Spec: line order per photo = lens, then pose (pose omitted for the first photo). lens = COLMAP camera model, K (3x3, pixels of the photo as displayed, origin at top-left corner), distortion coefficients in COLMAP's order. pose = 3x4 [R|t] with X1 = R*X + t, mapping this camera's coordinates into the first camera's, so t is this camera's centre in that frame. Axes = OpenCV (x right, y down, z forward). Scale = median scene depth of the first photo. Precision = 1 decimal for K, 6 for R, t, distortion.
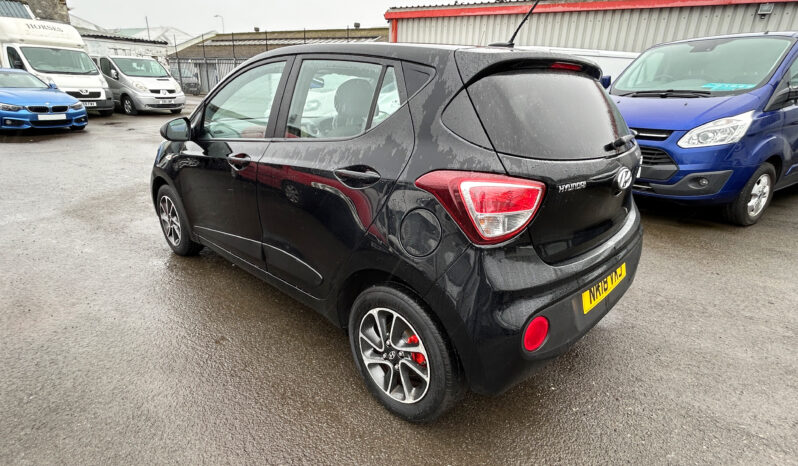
lens RADIAL K [[394.0, 0, 399.1], [0, 394.0, 234.7], [0, 0, 1]] dist [-0.001112, -0.000424]
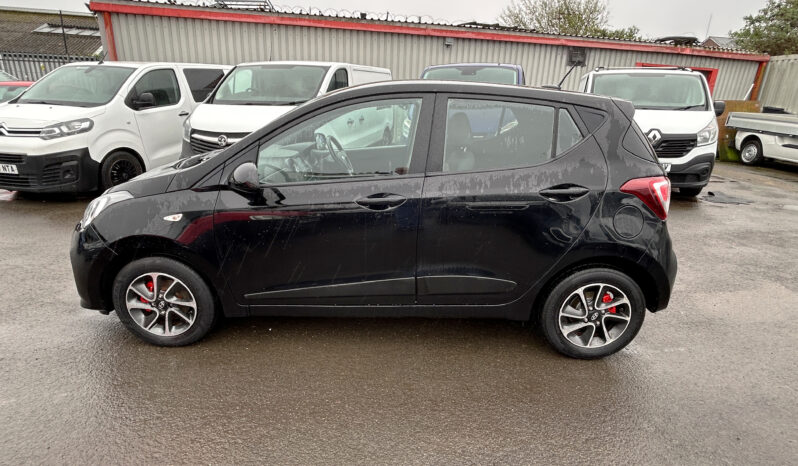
lens RADIAL K [[394.0, 0, 392.2], [0, 394.0, 233.0], [0, 0, 1]] dist [-0.001112, -0.000424]
pose [[0.754826, -0.221990, 0.617218, -1.289396], [0.227168, 0.971227, 0.071499, -0.227374], [-0.615331, 0.086242, 0.783537, 0.320679]]
